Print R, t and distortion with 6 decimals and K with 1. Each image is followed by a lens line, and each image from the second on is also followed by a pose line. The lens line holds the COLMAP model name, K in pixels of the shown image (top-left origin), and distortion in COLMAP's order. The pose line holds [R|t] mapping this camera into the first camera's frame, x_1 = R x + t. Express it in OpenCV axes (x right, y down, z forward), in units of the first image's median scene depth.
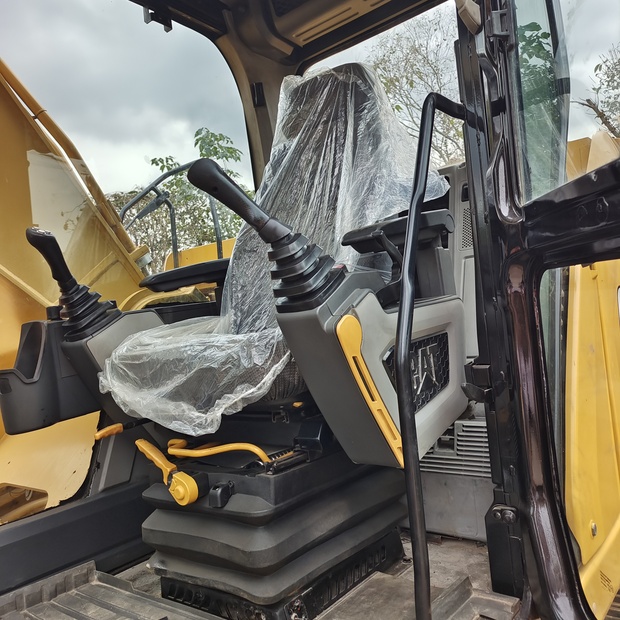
lens RADIAL K [[554.6, 0, 313.8], [0, 554.6, 312.3], [0, 0, 1]] dist [0.021357, 0.006236]
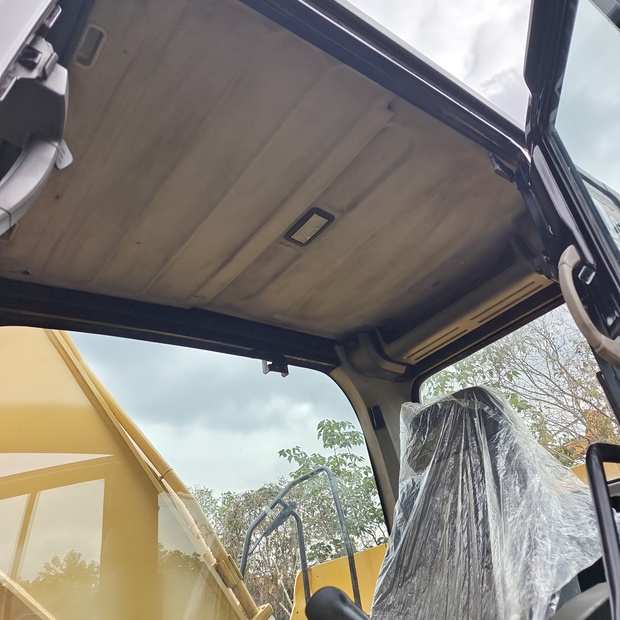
lens RADIAL K [[554.6, 0, 313.8], [0, 554.6, 312.3], [0, 0, 1]] dist [0.021357, 0.006236]
pose [[0.969693, -0.165000, -0.180194, -0.001561], [0.062193, 0.879916, -0.471041, -0.129673], [0.236278, 0.445559, 0.863510, 0.069545]]
